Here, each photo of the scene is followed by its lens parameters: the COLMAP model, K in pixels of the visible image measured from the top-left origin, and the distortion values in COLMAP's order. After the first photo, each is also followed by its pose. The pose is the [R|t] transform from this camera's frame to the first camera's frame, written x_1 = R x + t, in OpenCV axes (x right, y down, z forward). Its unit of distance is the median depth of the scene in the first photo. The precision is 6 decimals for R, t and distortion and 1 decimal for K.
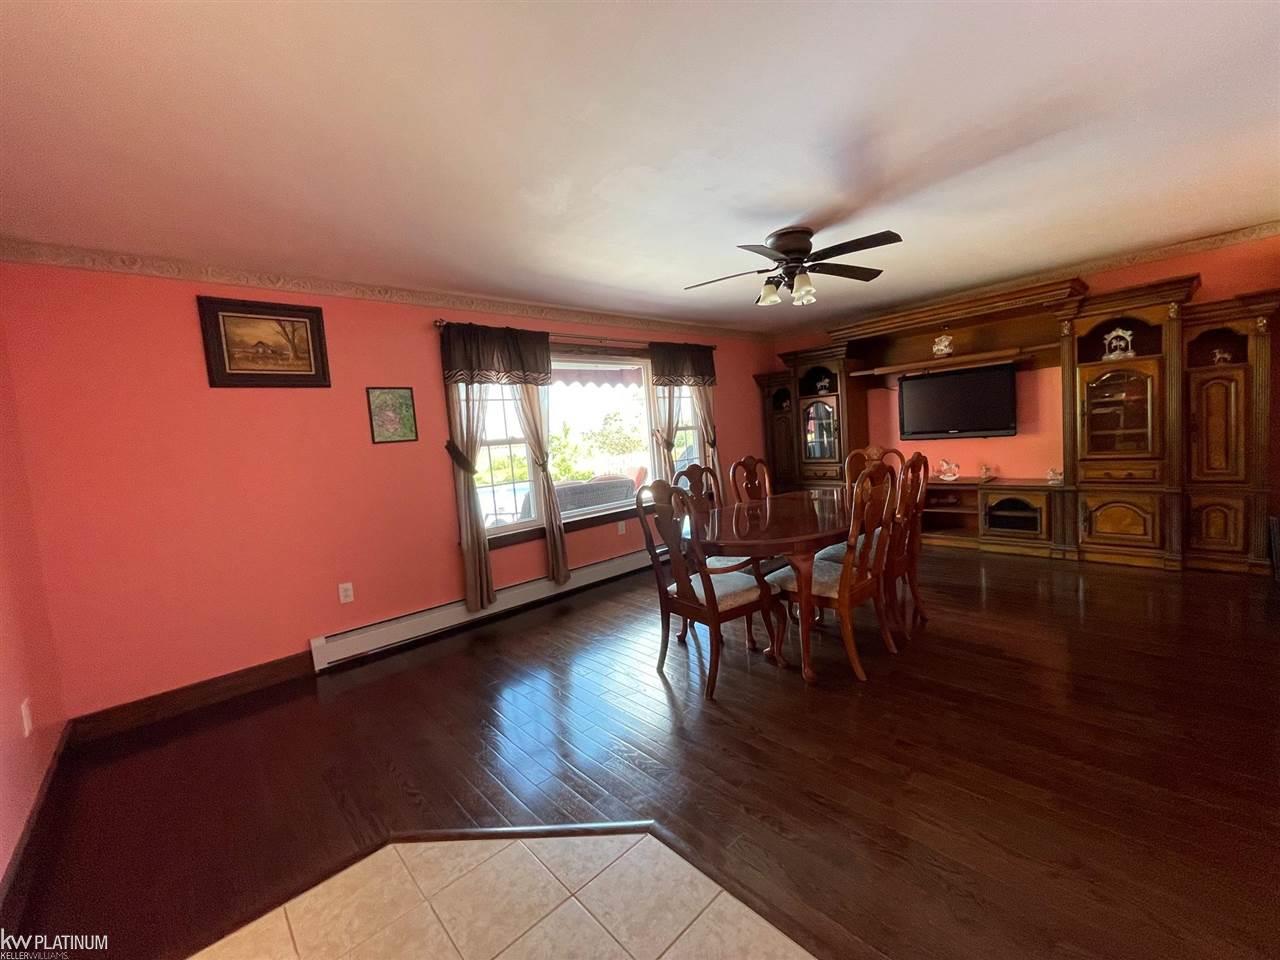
lens RADIAL K [[514.5, 0, 634.9], [0, 514.5, 473.9], [0, 0, 1]] dist [-0.003442, 0.000075]
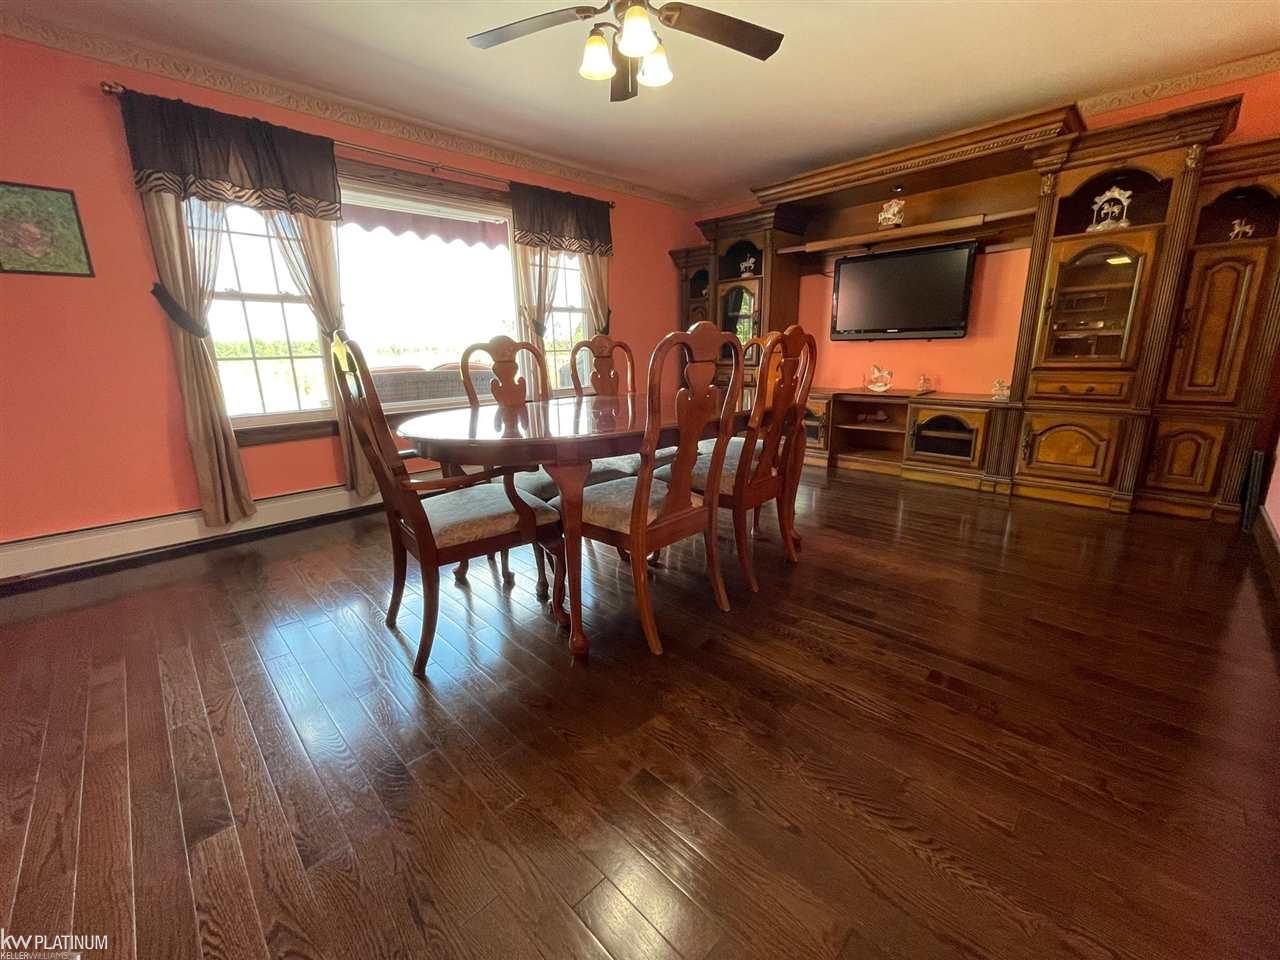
lens RADIAL K [[514.5, 0, 636.6], [0, 514.5, 474.4], [0, 0, 1]] dist [-0.003442, 0.000075]
pose [[0.997495, 0.046292, 0.053479, 0.238562], [-0.054317, 0.985631, 0.159939, 0.040460], [-0.045307, -0.162444, 0.985677, 0.239641]]
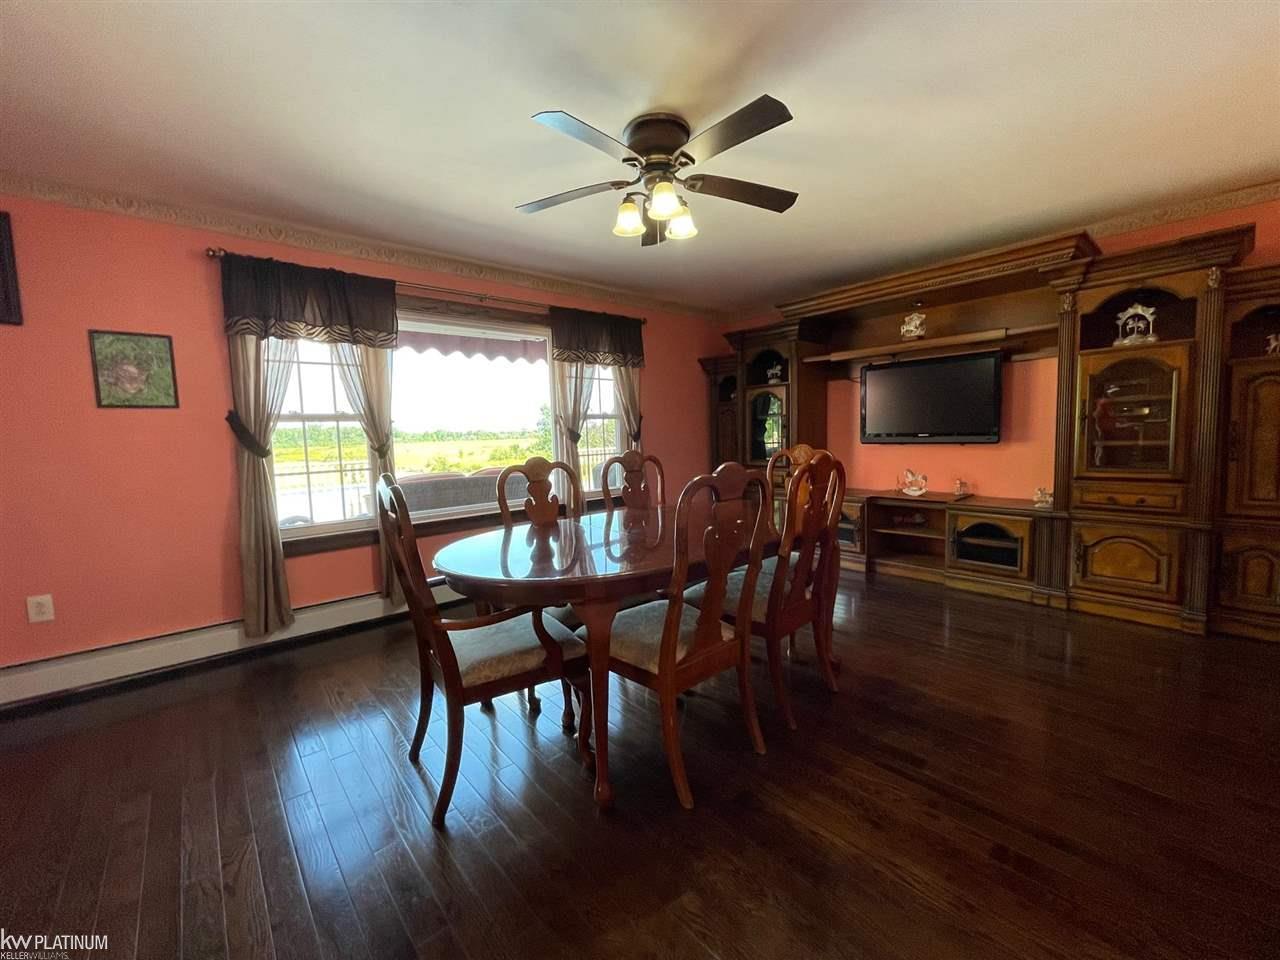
lens RADIAL K [[514.5, 0, 636.9], [0, 514.5, 474.3], [0, 0, 1]] dist [-0.003442, 0.000075]
pose [[0.998597, 0.050058, -0.017287, 0.240213], [-0.049945, 0.998728, 0.006865, -0.005500], [0.017609, -0.005992, 0.999827, 0.238292]]
